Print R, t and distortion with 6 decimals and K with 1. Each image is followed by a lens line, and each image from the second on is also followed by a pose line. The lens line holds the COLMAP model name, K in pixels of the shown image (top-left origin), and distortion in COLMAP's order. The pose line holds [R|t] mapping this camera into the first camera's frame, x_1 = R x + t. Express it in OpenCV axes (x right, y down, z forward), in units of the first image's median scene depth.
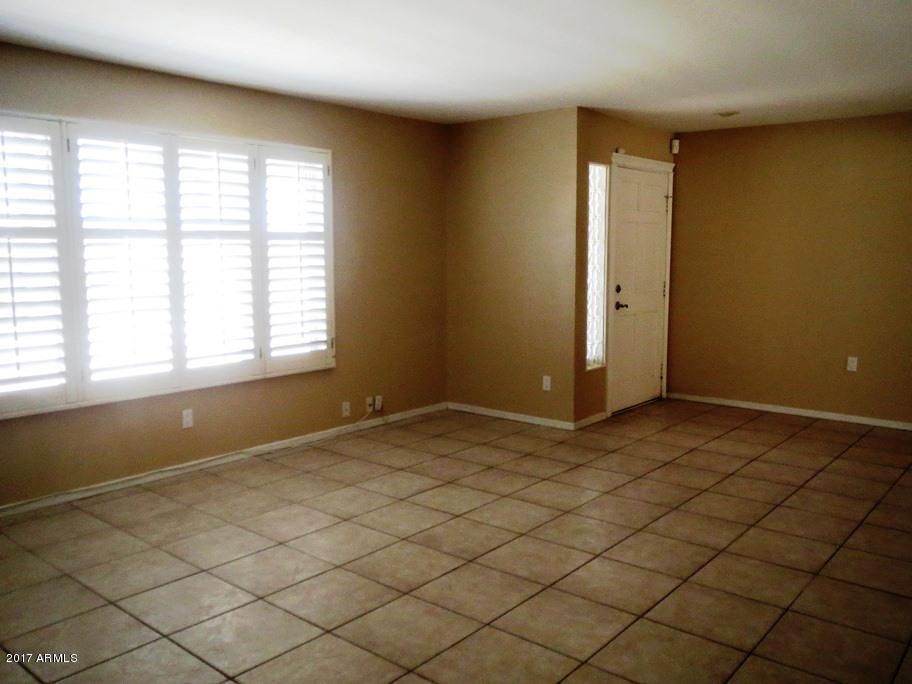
lens RADIAL K [[758.2, 0, 456.0], [0, 758.2, 342.0], [0, 0, 1]] dist [-0.013911, 0.002634]
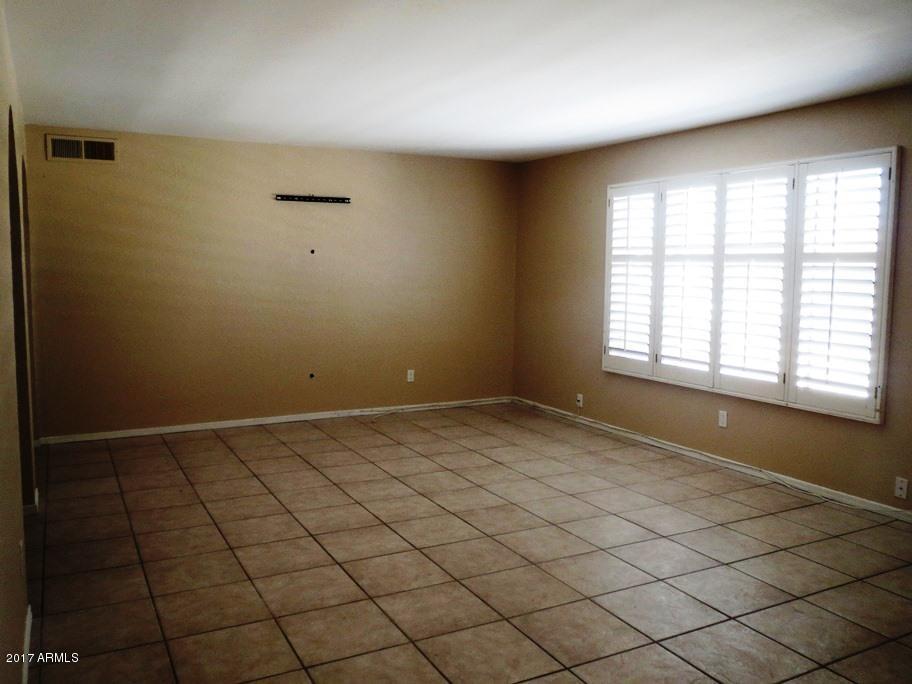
lens RADIAL K [[769.5, 0, 456.0], [0, 769.5, 342.0], [0, 0, 1]] dist [-0.056048, 0.000159]
pose [[-0.380764, 0.088541, -0.920423, 0.794260], [-0.124679, 0.981399, 0.145985, -0.121580], [0.916228, 0.170343, -0.362642, 0.966425]]
